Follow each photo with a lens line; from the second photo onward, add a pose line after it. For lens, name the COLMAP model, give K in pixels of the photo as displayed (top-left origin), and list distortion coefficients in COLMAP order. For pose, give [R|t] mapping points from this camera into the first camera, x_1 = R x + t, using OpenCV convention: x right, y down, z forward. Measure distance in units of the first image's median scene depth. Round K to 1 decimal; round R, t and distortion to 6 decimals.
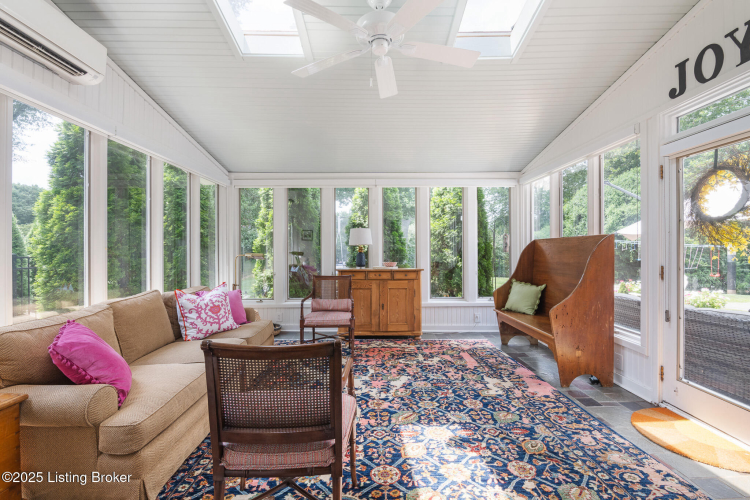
lens RADIAL K [[334.4, 0, 372.3], [0, 334.4, 248.6], [0, 0, 1]] dist [-0.016744, -0.000274]
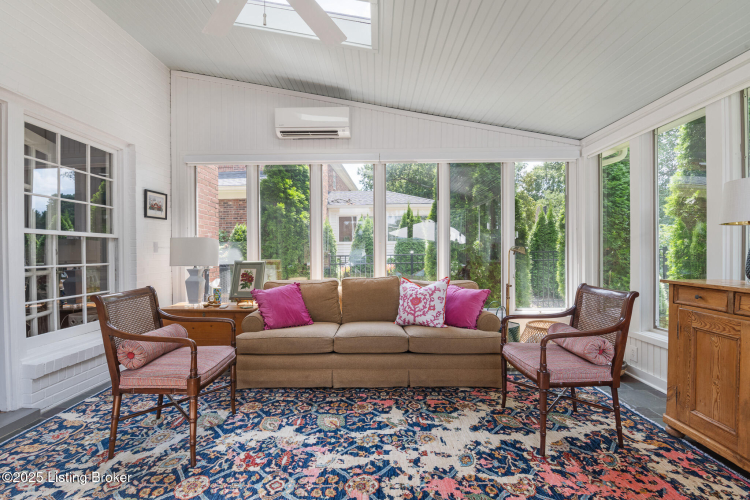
lens RADIAL K [[334.4, 0, 373.3], [0, 334.4, 252.4], [0, 0, 1]] dist [-0.016744, -0.000274]
pose [[-0.026664, 0.001706, -0.999643, 0.628885], [0.005013, 0.999986, 0.001573, 0.038411], [0.999632, -0.004969, -0.026673, 1.047475]]
